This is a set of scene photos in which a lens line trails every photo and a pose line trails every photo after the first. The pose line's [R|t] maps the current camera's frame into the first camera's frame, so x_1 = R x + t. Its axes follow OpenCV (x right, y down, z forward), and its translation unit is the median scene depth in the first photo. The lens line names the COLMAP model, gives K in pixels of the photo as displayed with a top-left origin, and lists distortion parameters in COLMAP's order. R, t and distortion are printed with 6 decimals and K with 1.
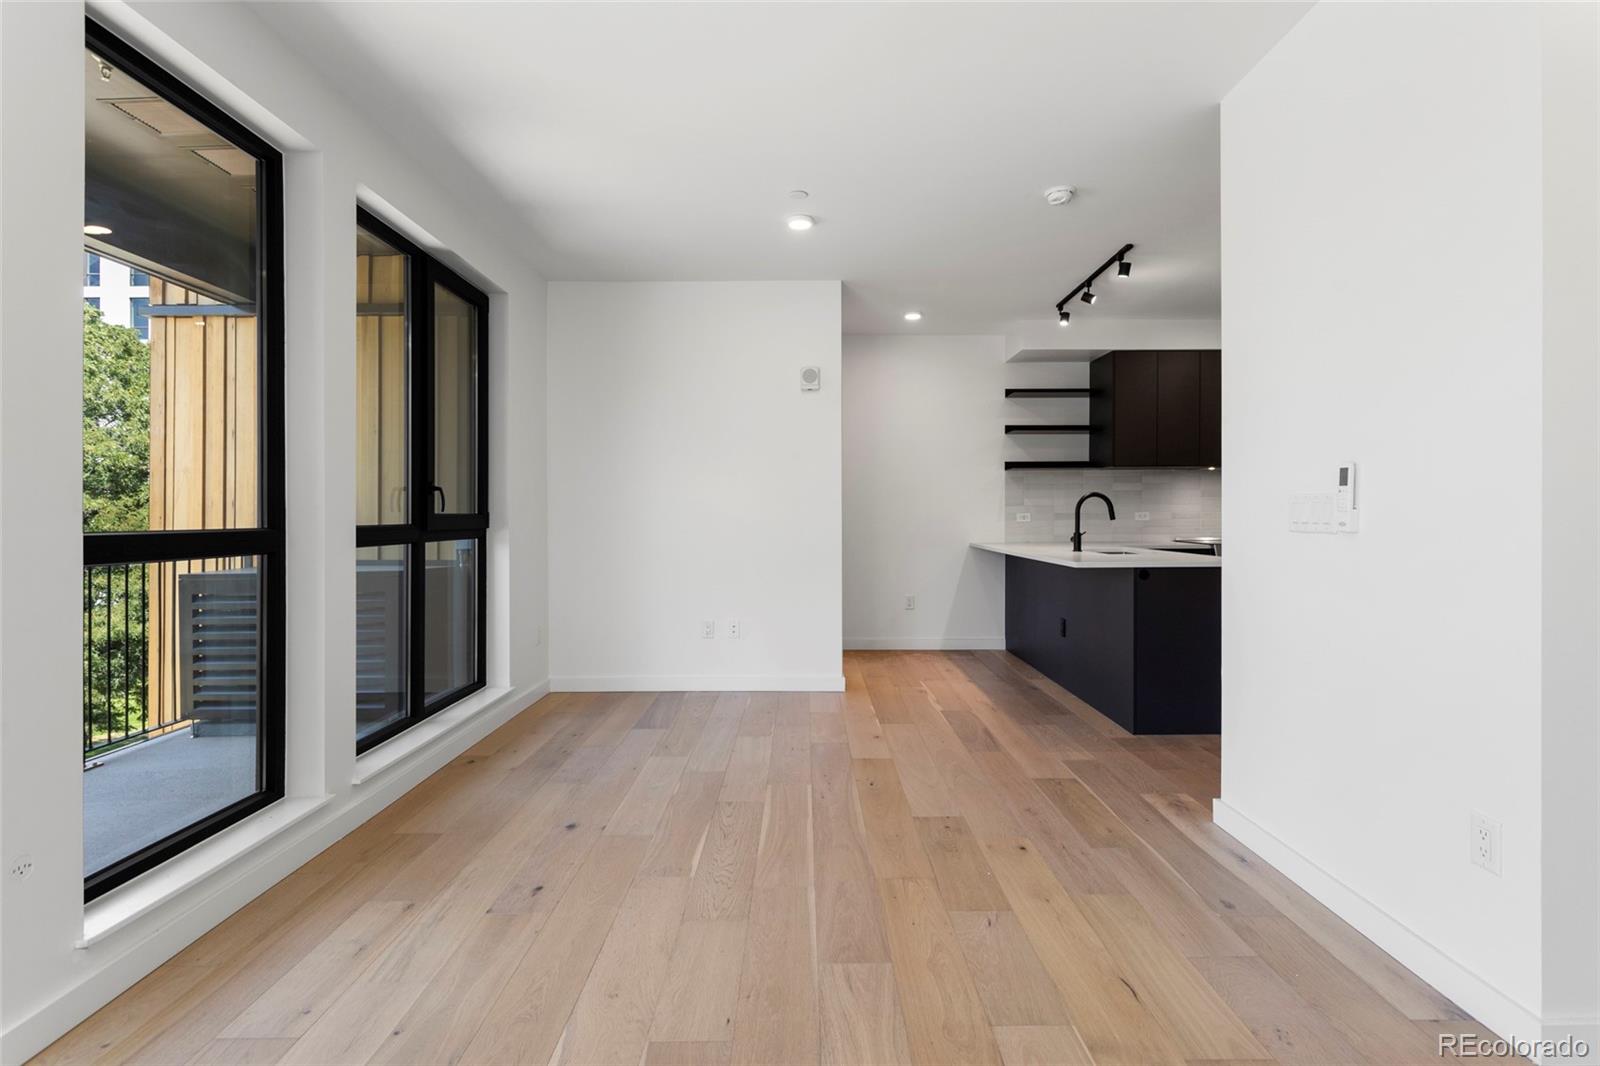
lens RADIAL K [[769.5, 0, 795.9], [0, 769.5, 521.1], [0, 0, 1]] dist [-0.004339, 0.001470]
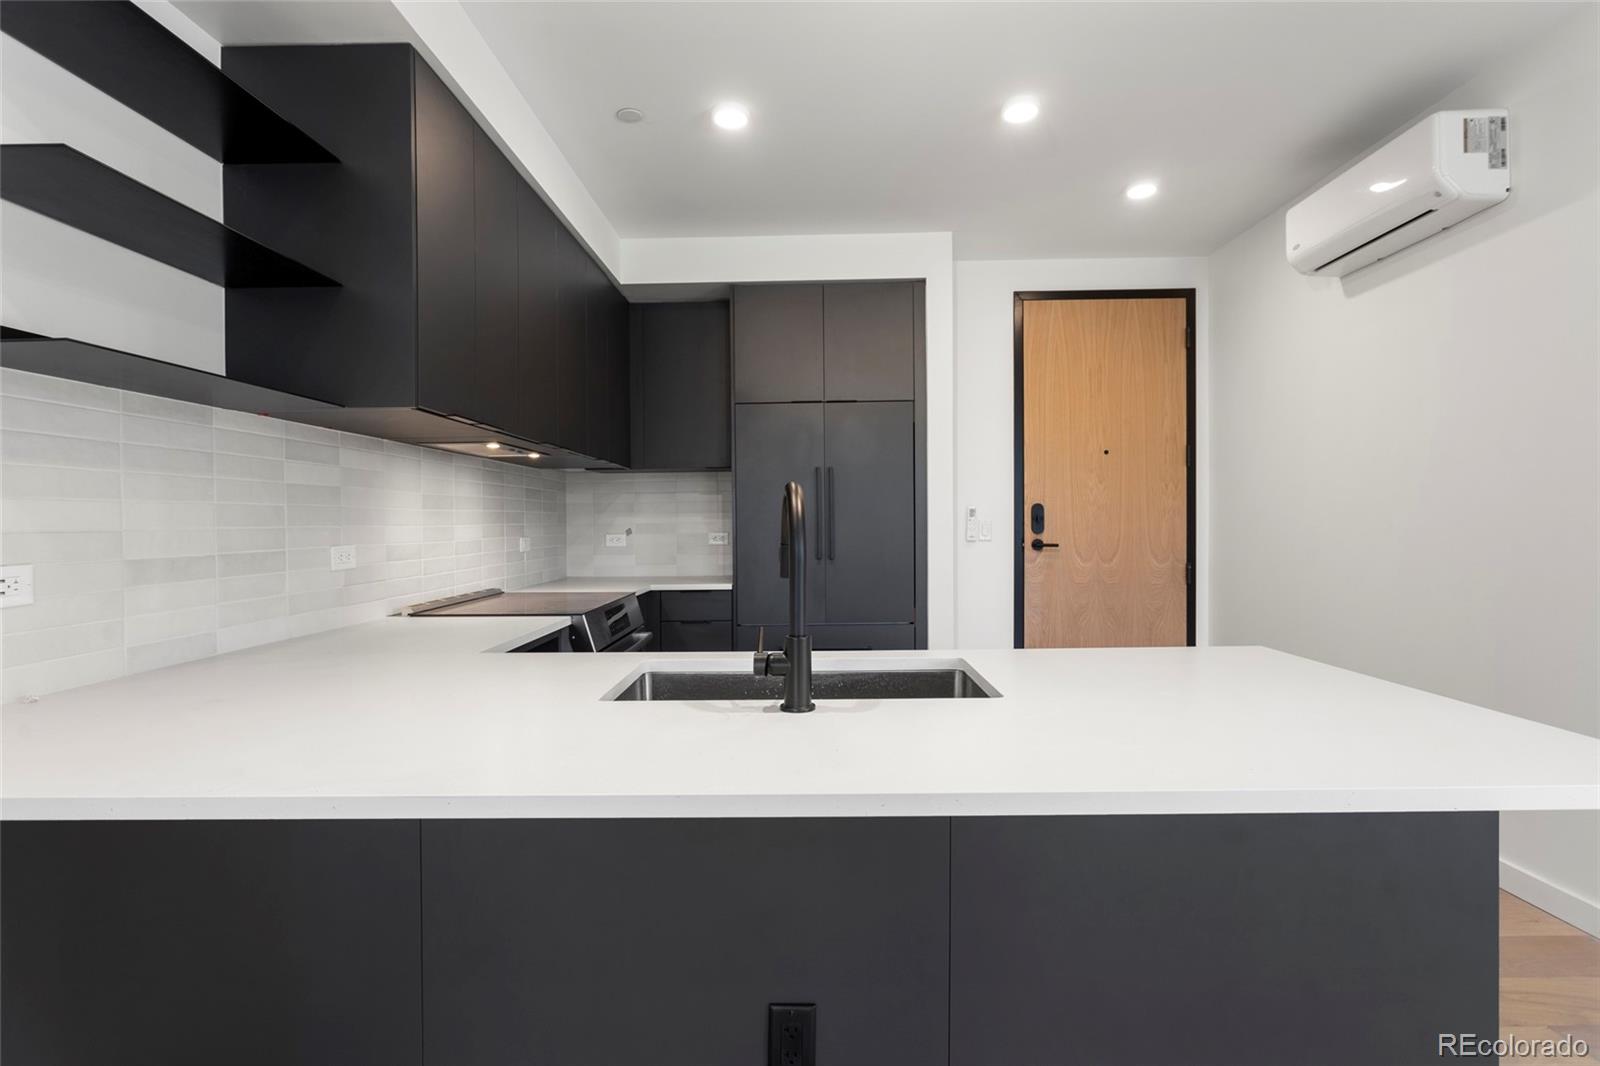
lens RADIAL K [[769.5, 0, 793.6], [0, 769.5, 528.2], [0, 0, 1]] dist [-0.004339, 0.001470]
pose [[0.002686, -0.003022, 0.999992, 0.086518], [0.020431, 0.999787, 0.002966, -0.017198], [-0.999788, 0.020423, 0.002748, 0.783619]]
